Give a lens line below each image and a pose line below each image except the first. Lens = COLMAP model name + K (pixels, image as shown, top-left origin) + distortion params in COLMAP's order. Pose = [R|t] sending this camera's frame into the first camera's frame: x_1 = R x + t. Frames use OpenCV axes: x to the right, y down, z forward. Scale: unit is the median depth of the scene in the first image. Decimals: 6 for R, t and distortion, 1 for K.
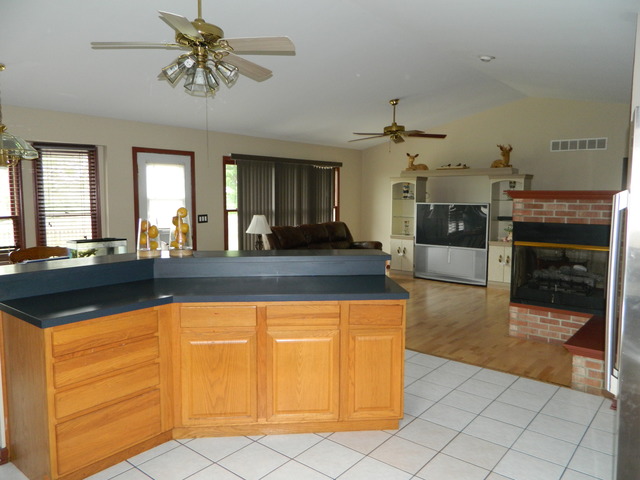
lens RADIAL K [[478.5, 0, 317.7], [0, 478.5, 239.3], [0, 0, 1]] dist [0.000345, 0.000380]
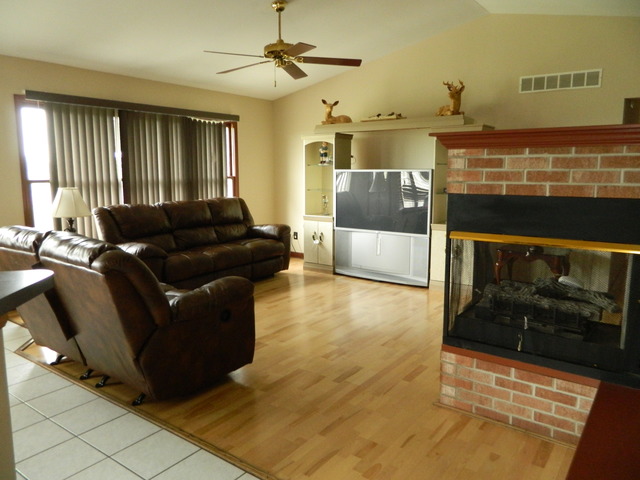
lens RADIAL K [[478.5, 0, 322.0], [0, 478.5, 240.8], [0, 0, 1]] dist [0.000345, 0.000380]
pose [[0.997919, -0.012007, 0.063357, 0.157026], [0.008668, 0.998572, 0.052721, -0.009658], [-0.063899, -0.052062, 0.996597, 0.320826]]
